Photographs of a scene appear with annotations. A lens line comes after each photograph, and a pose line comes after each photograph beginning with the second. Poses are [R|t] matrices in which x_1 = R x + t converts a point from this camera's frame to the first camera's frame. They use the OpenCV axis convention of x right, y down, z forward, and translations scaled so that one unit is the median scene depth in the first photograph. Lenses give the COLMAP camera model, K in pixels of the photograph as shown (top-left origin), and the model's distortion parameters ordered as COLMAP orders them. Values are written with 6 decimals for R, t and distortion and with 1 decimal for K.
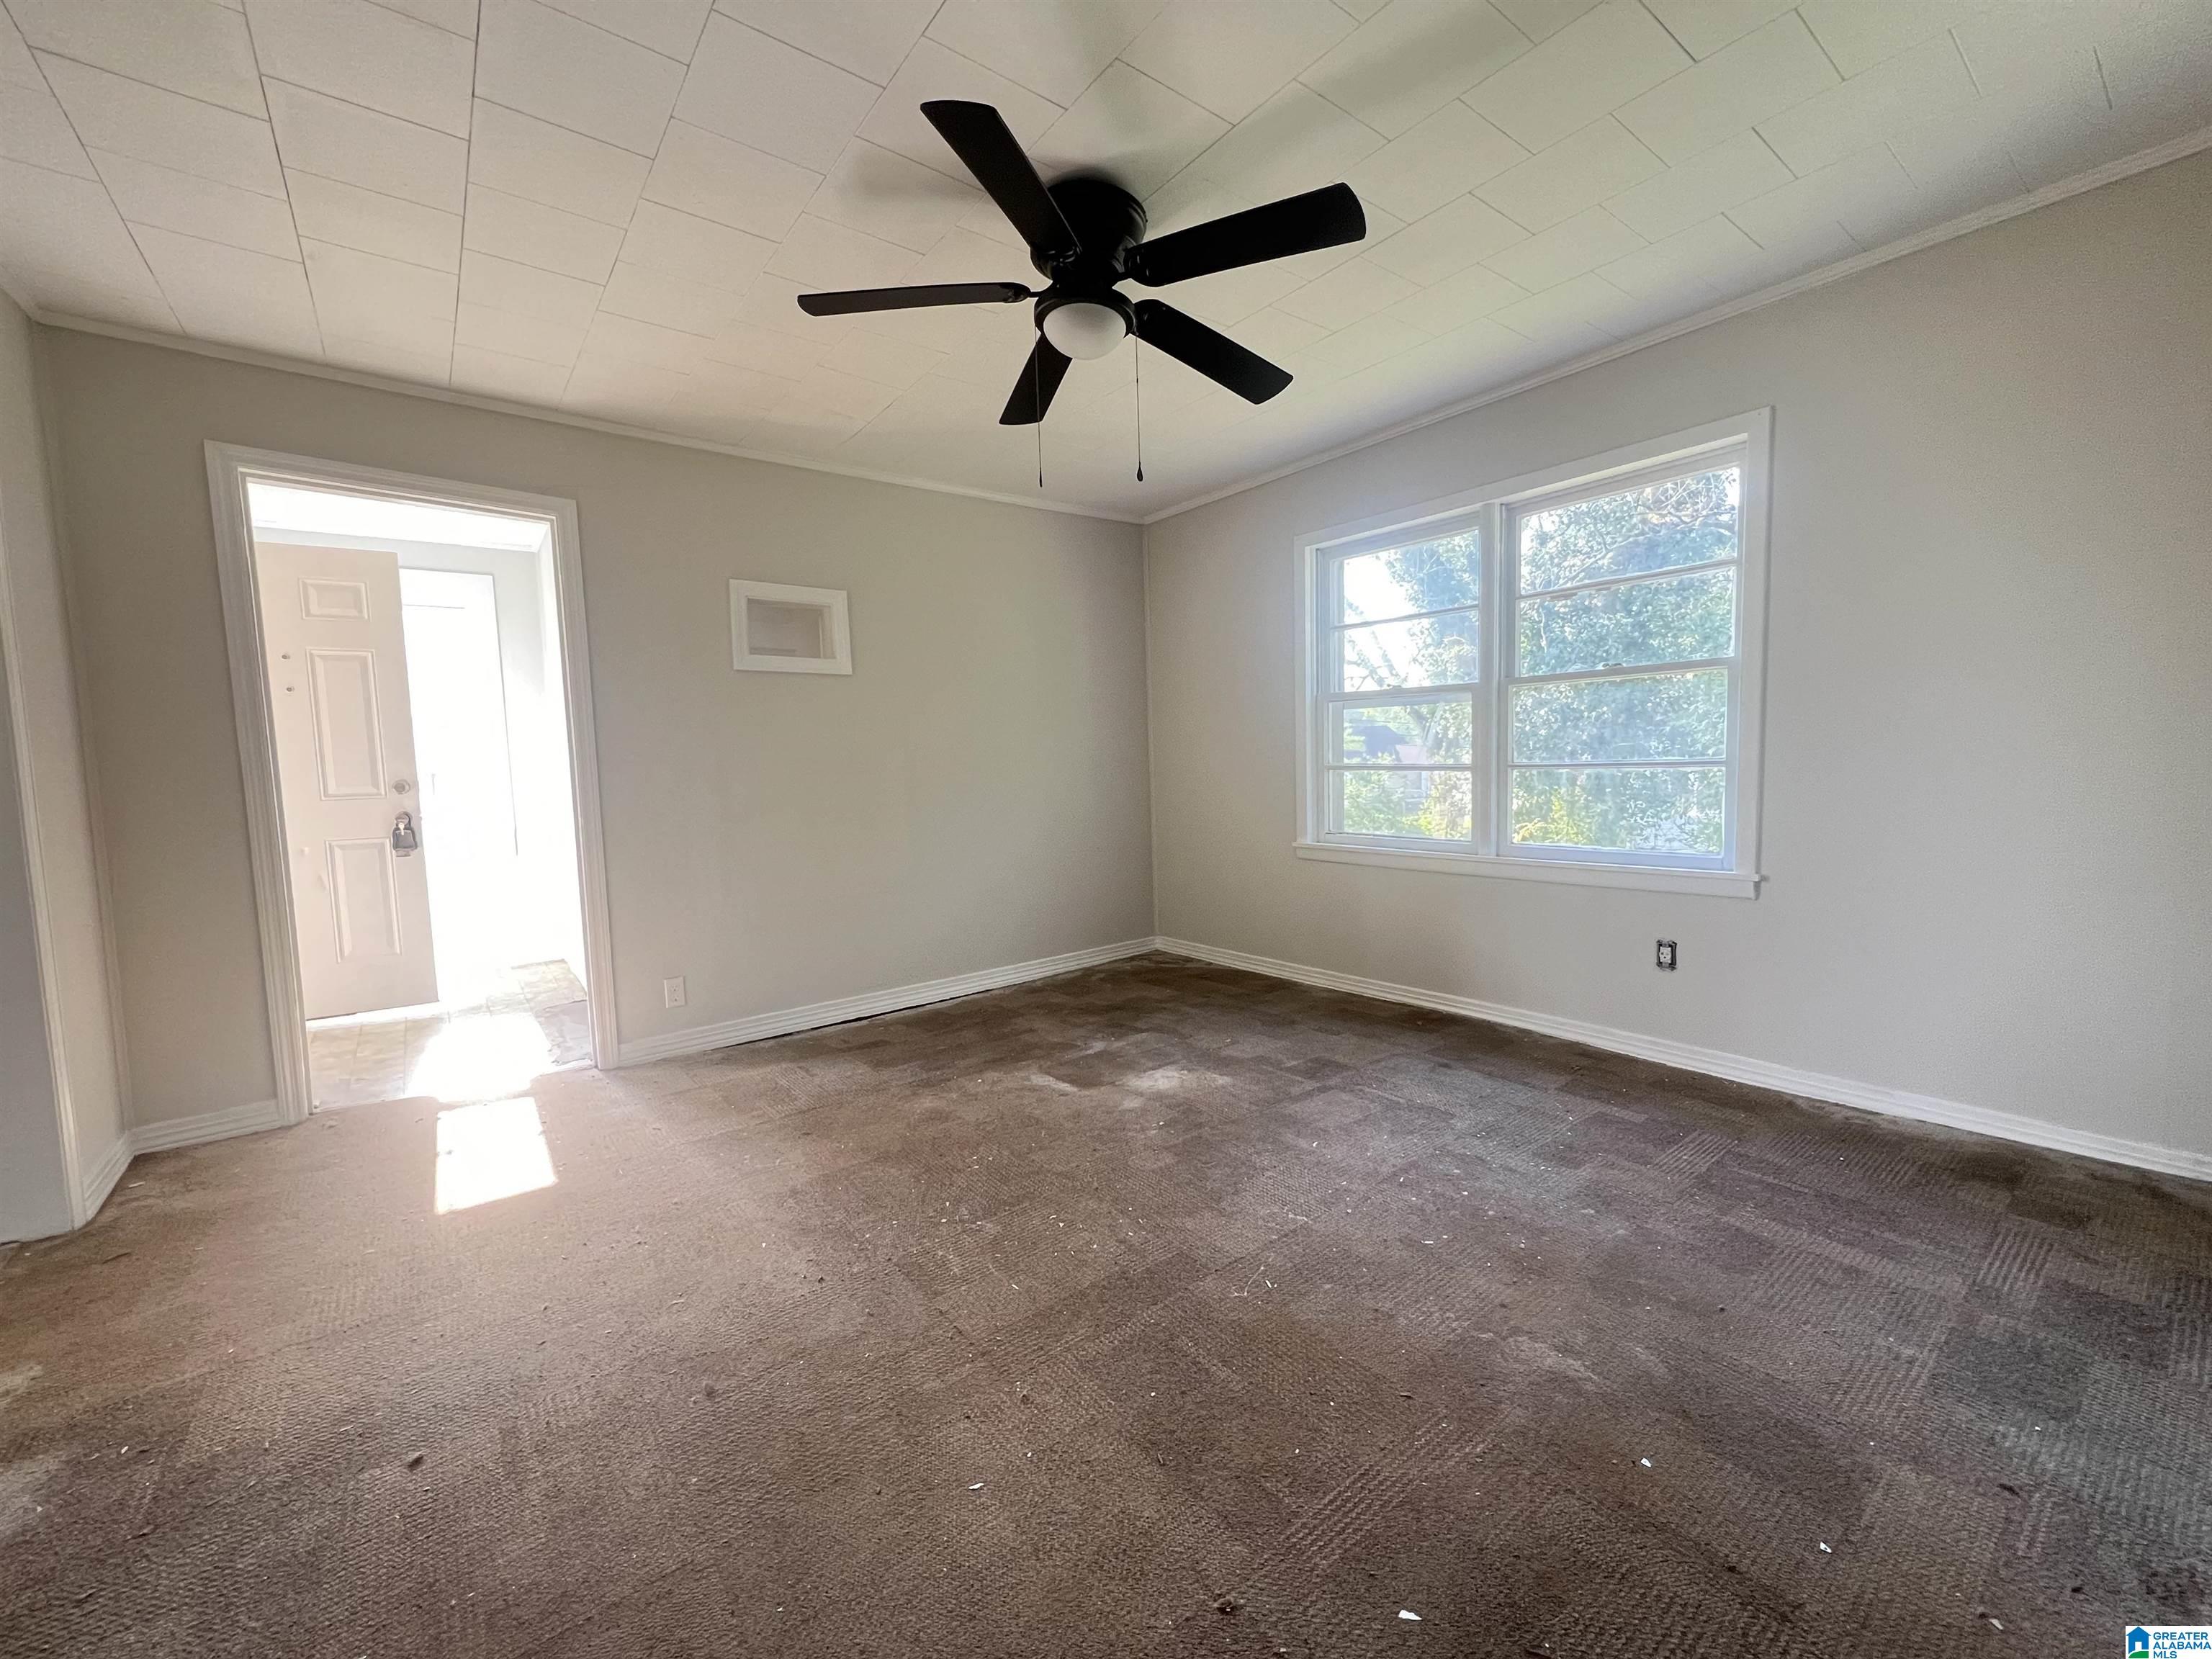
lens RADIAL K [[888.1, 0, 1101.4], [0, 888.1, 827.5], [0, 0, 1]] dist [-0.001054, 0.000005]
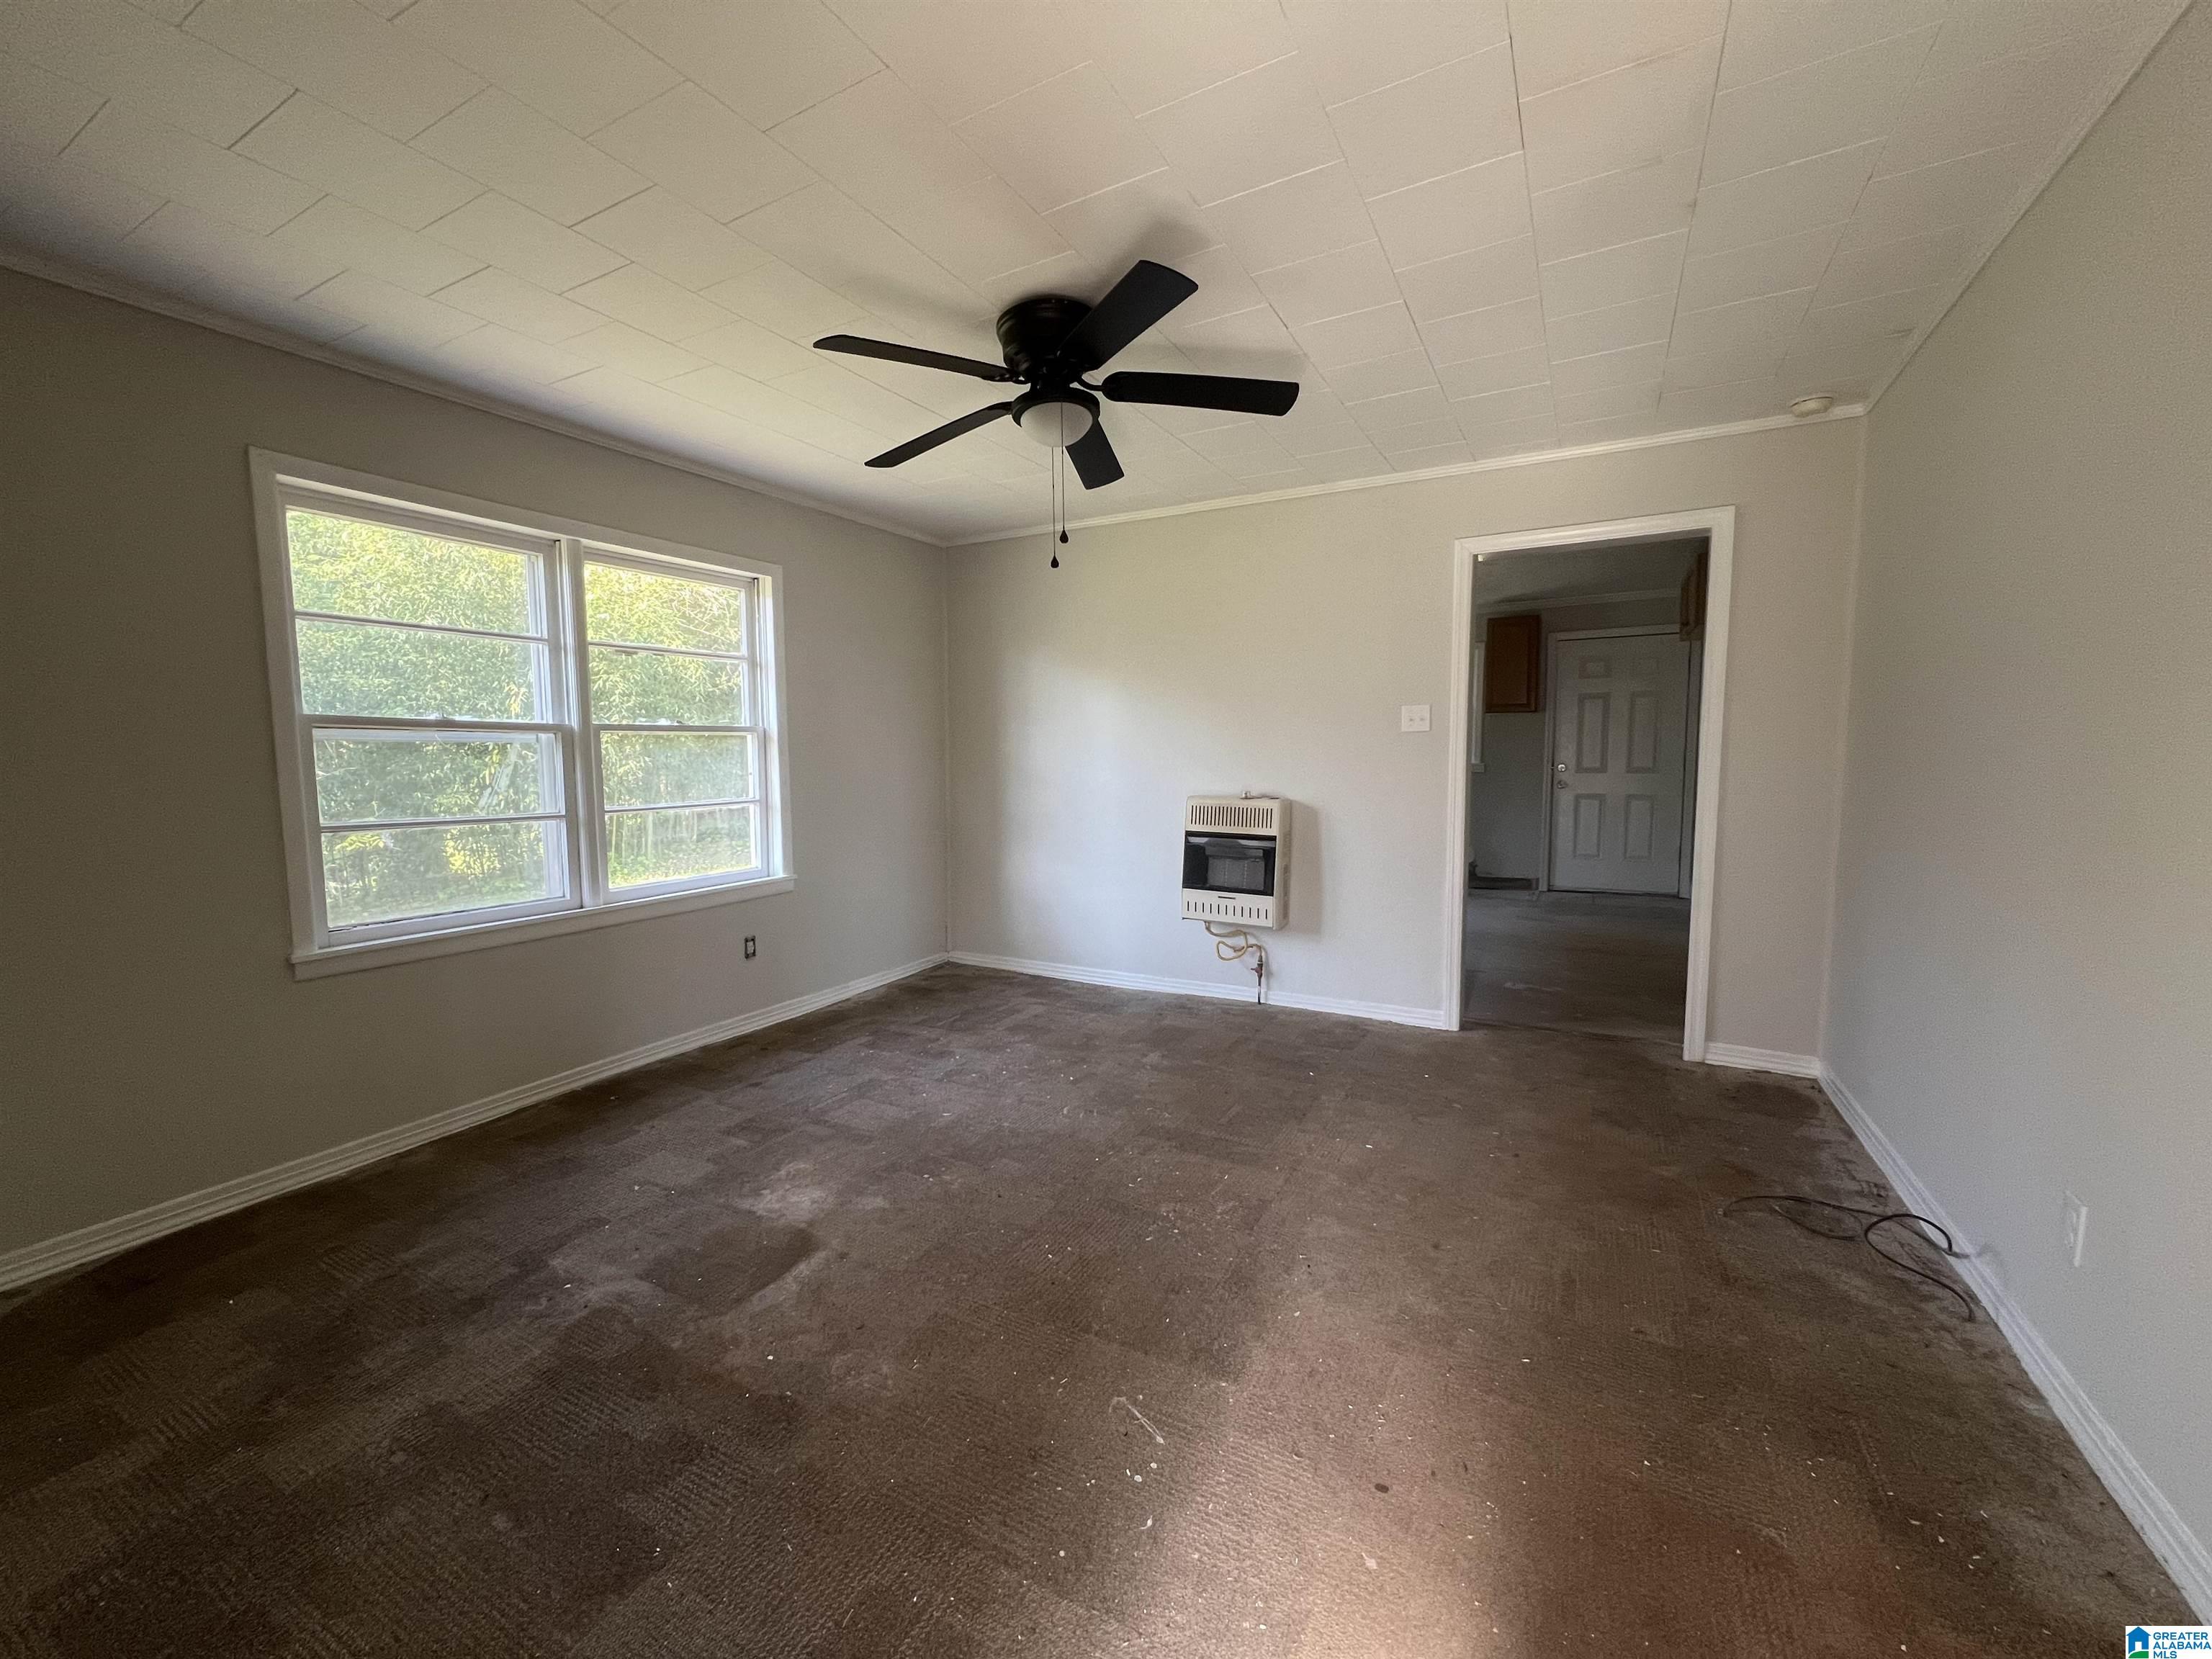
lens RADIAL K [[888.1, 0, 1101.4], [0, 888.1, 827.5], [0, 0, 1]] dist [-0.001054, 0.000005]
pose [[-0.402894, -0.038742, 0.914426, -0.771881], [0.099327, 0.991352, 0.085765, -0.094539], [-0.909841, 0.125382, -0.395562, 1.018924]]
